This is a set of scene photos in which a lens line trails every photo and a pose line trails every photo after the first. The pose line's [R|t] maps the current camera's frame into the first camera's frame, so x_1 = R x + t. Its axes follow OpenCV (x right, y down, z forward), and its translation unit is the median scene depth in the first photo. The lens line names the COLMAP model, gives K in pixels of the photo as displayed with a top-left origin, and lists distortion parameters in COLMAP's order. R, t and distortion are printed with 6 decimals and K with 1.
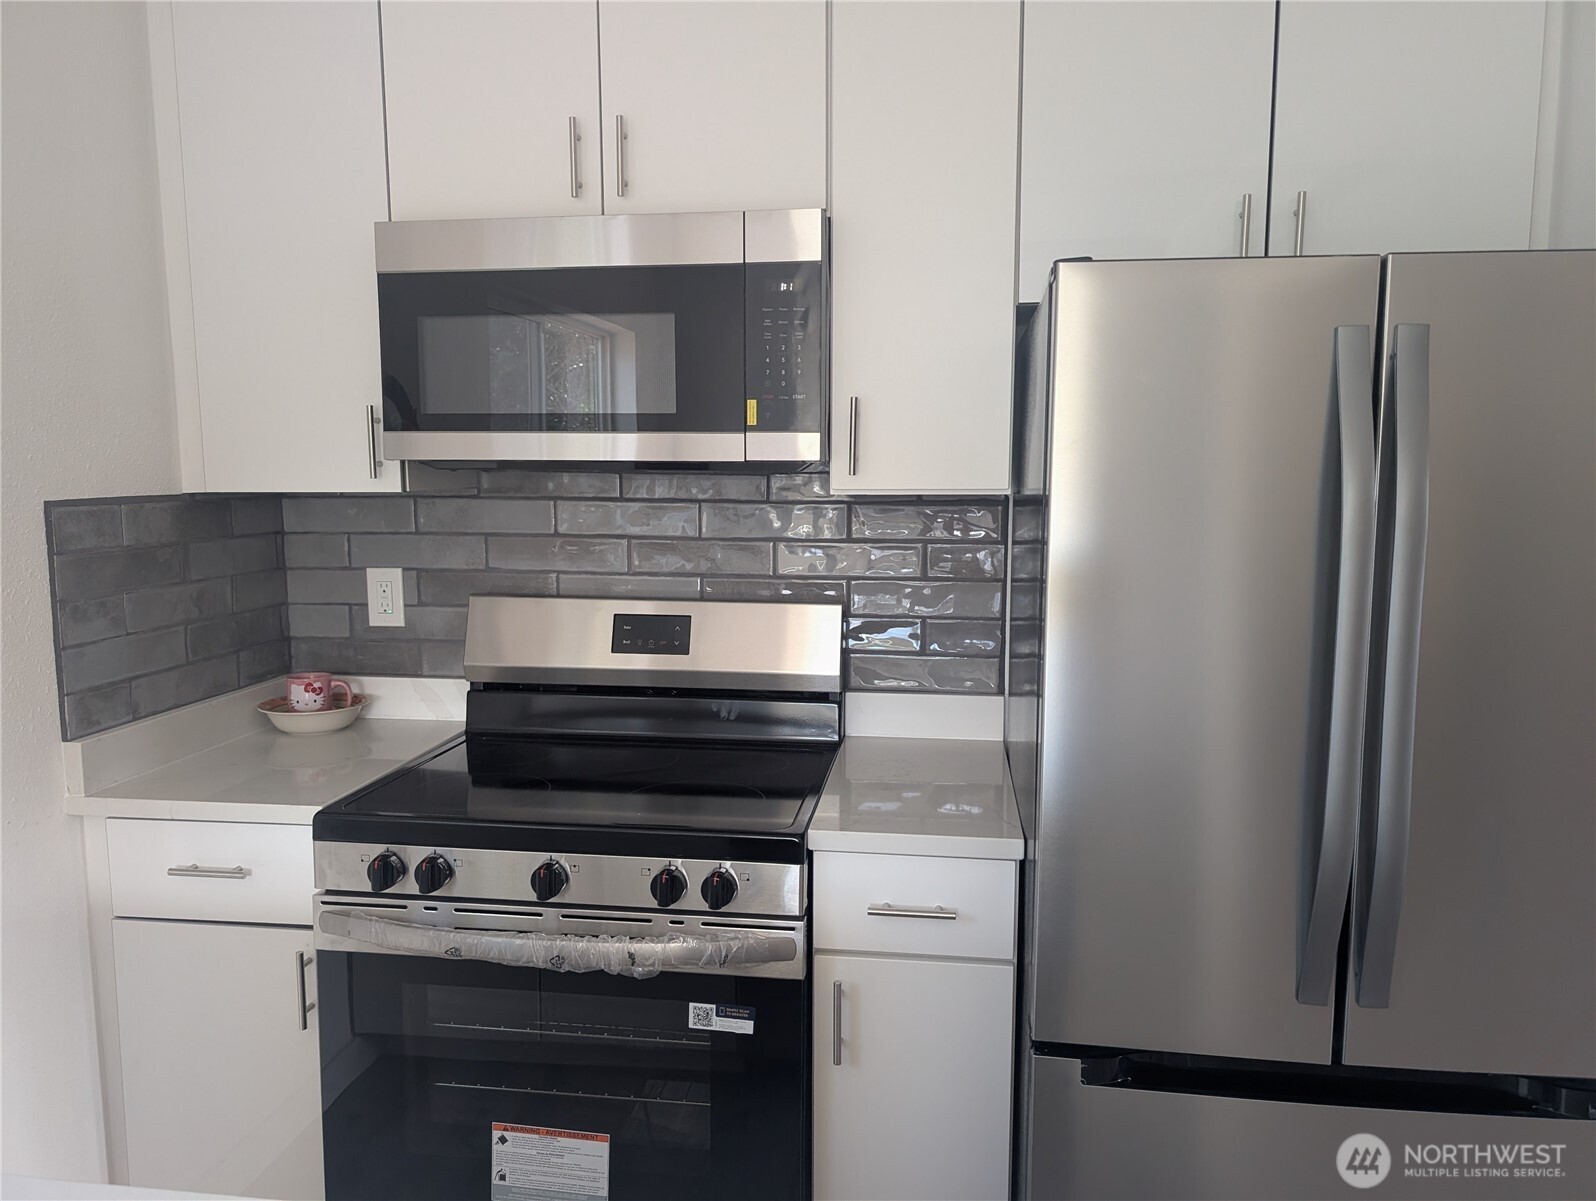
lens RADIAL K [[1182.8, 0, 801.9], [0, 1182.8, 598.7], [0, 0, 1]] dist [0.018571, -0.002403]
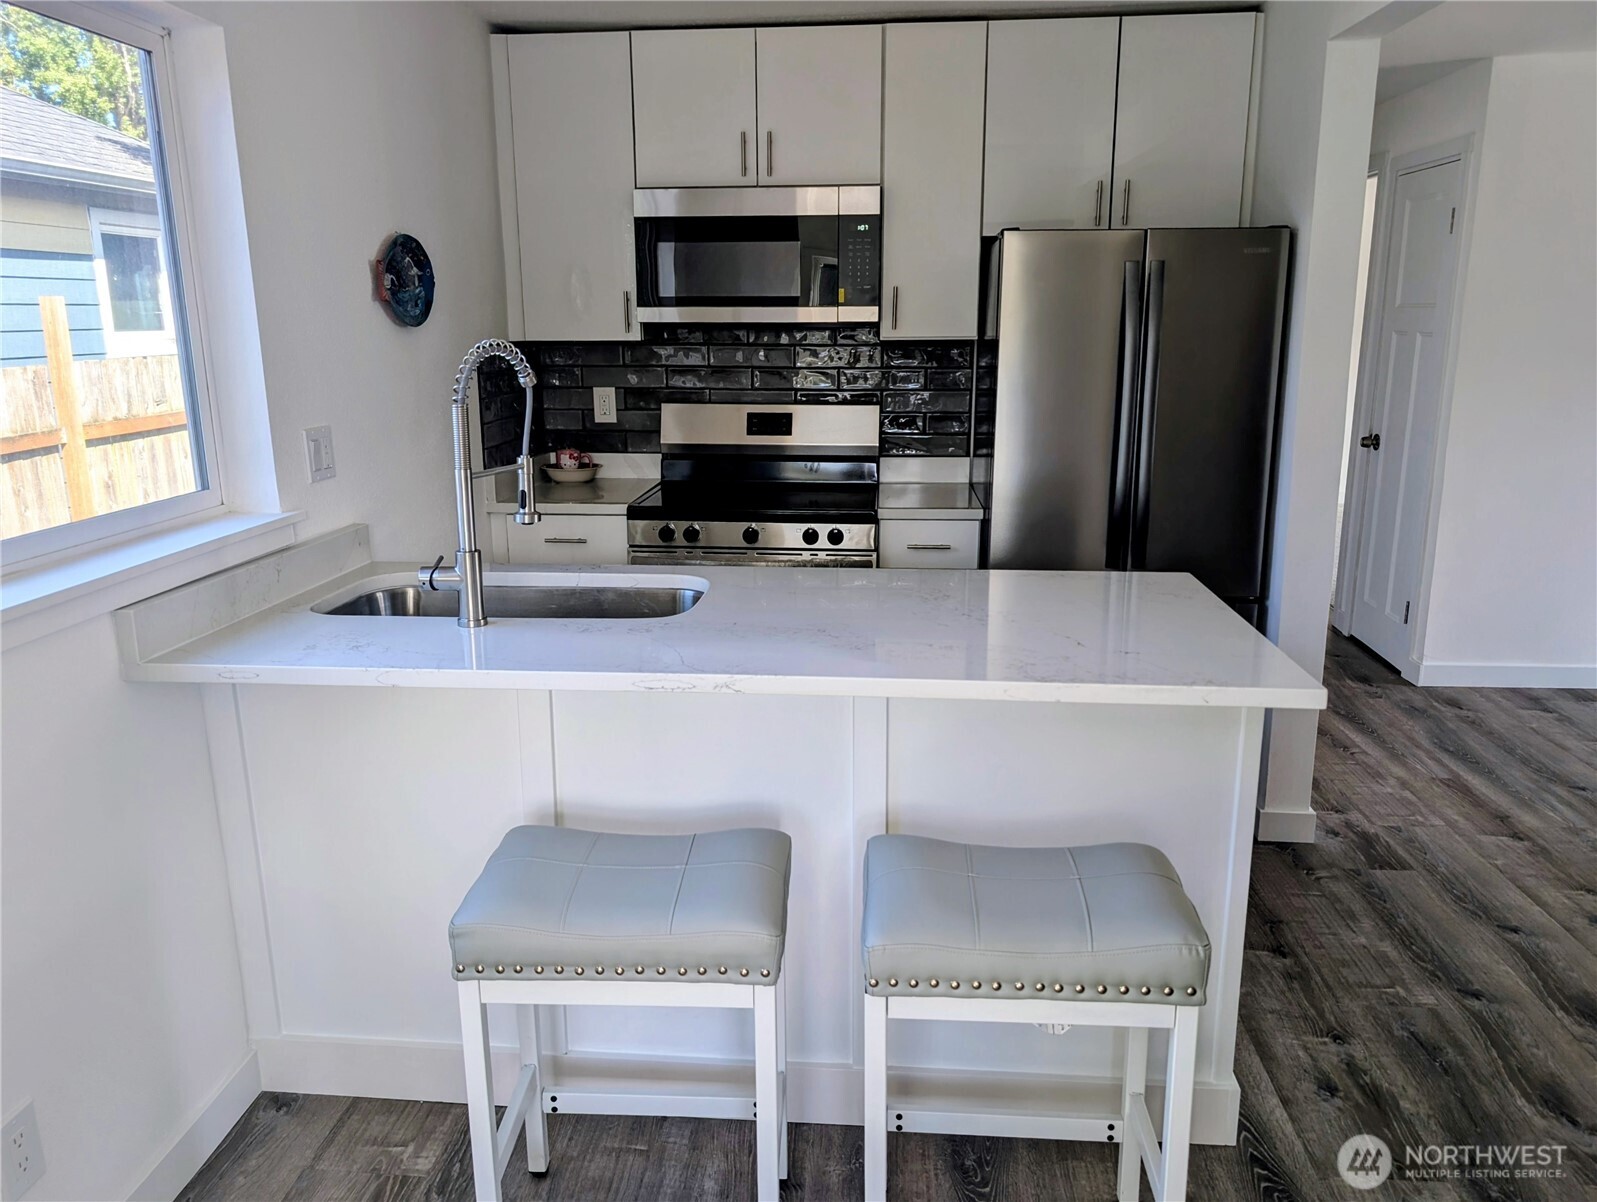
lens RADIAL K [[1190.4, 0, 795.6], [0, 1190.4, 611.9], [0, 0, 1]] dist [0.034447, -0.021609]
pose [[0.999109, -0.015203, 0.039369, -0.169337], [0.009924, 0.991336, 0.130977, 0.078782], [-0.041020, -0.130469, 0.990603, -0.809232]]
